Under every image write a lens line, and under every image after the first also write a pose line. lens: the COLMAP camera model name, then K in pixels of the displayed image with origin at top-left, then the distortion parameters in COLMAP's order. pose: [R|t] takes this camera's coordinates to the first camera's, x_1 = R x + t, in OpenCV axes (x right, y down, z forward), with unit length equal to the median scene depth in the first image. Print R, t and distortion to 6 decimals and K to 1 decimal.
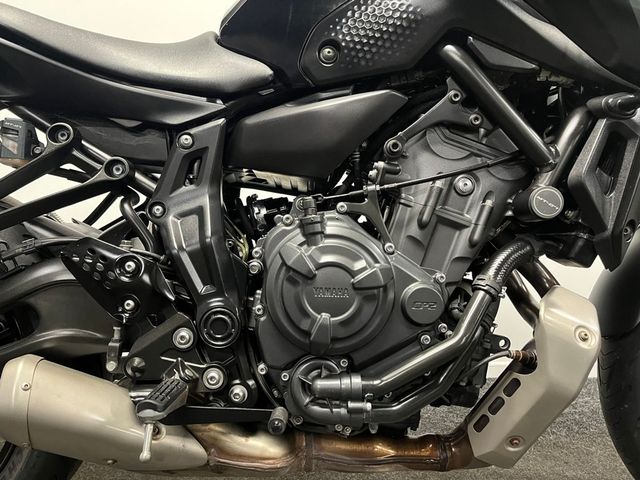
lens RADIAL K [[508.0, 0, 314.3], [0, 508.0, 236.9], [0, 0, 1]] dist [0.050867, -0.002777]
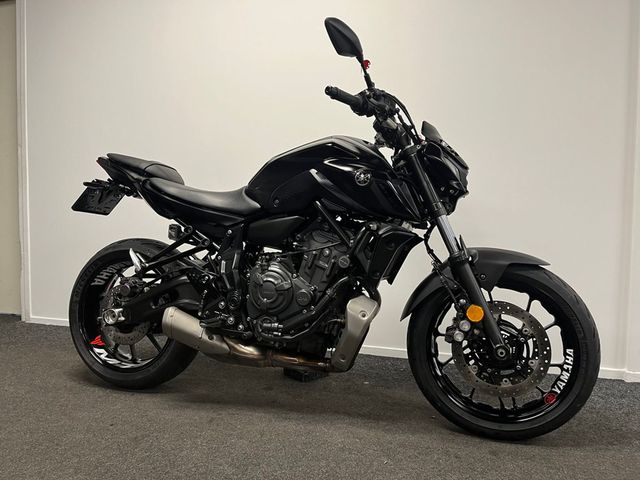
lens RADIAL K [[508.0, 0, 321.5], [0, 508.0, 240.4], [0, 0, 1]] dist [0.050867, -0.002777]
pose [[0.950726, 0.029234, -0.308652, 1.075046], [-0.041450, 0.998592, -0.033095, -0.081352], [0.307250, 0.044258, 0.950599, -1.443191]]
